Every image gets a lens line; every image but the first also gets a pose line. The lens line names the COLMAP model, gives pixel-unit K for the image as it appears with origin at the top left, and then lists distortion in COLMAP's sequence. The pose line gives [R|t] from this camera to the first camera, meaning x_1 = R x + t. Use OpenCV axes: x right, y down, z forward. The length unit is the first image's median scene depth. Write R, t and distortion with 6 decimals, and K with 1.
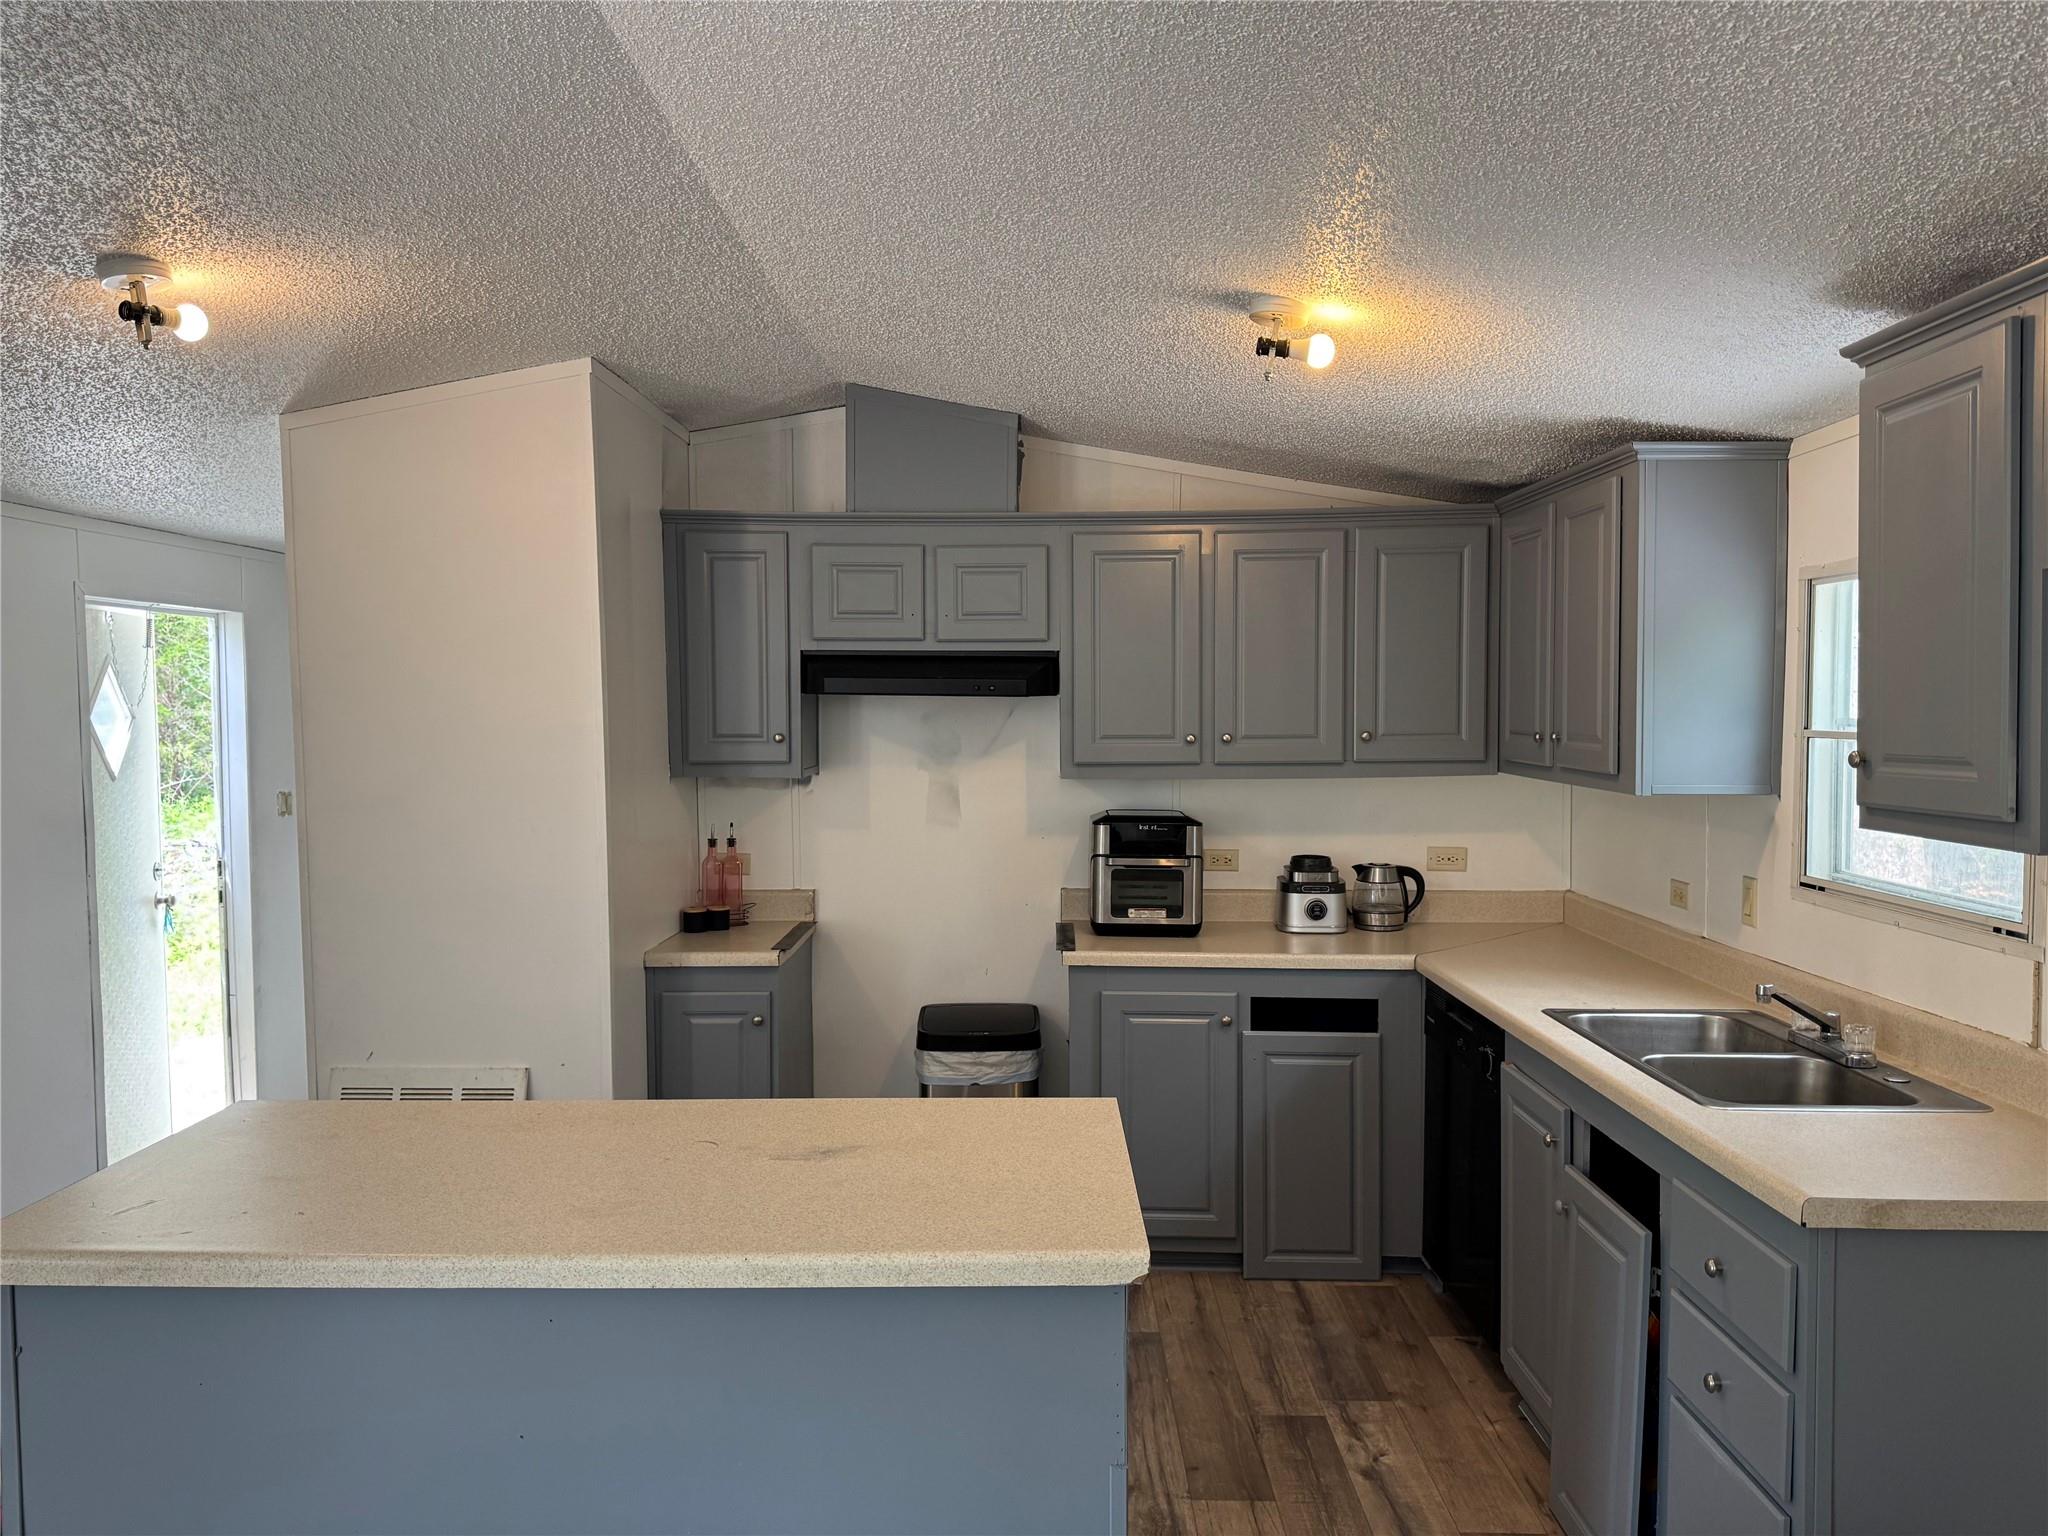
lens RADIAL K [[1450.2, 0, 1019.1], [0, 1450.2, 765.8], [0, 0, 1]] dist [0.064546, -0.031116]
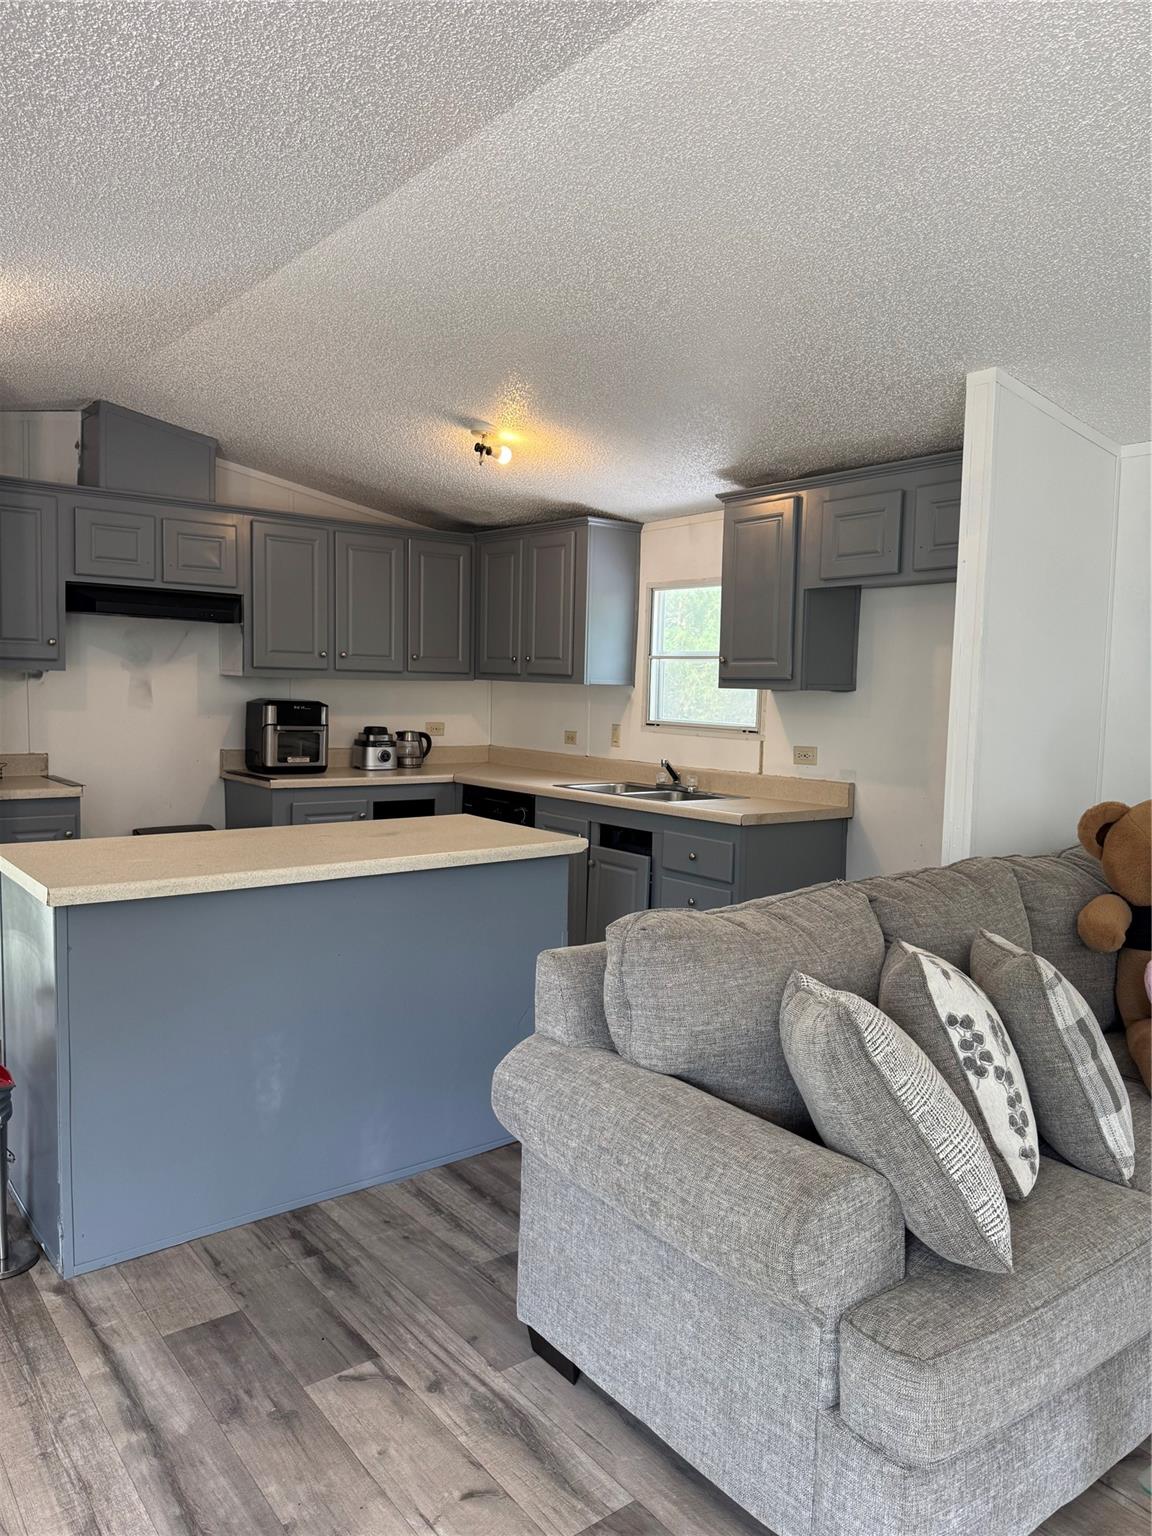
lens RADIAL K [[1094.2, 0, 578.3], [0, 1094.2, 774.9], [0, 0, 1]] dist [0.088896, -0.120791]
pose [[0.780223, -0.029959, 0.624784, -0.597260], [-0.004481, 0.998559, 0.053477, 0.067697], [-0.625486, -0.044524, 0.778964, -0.240790]]
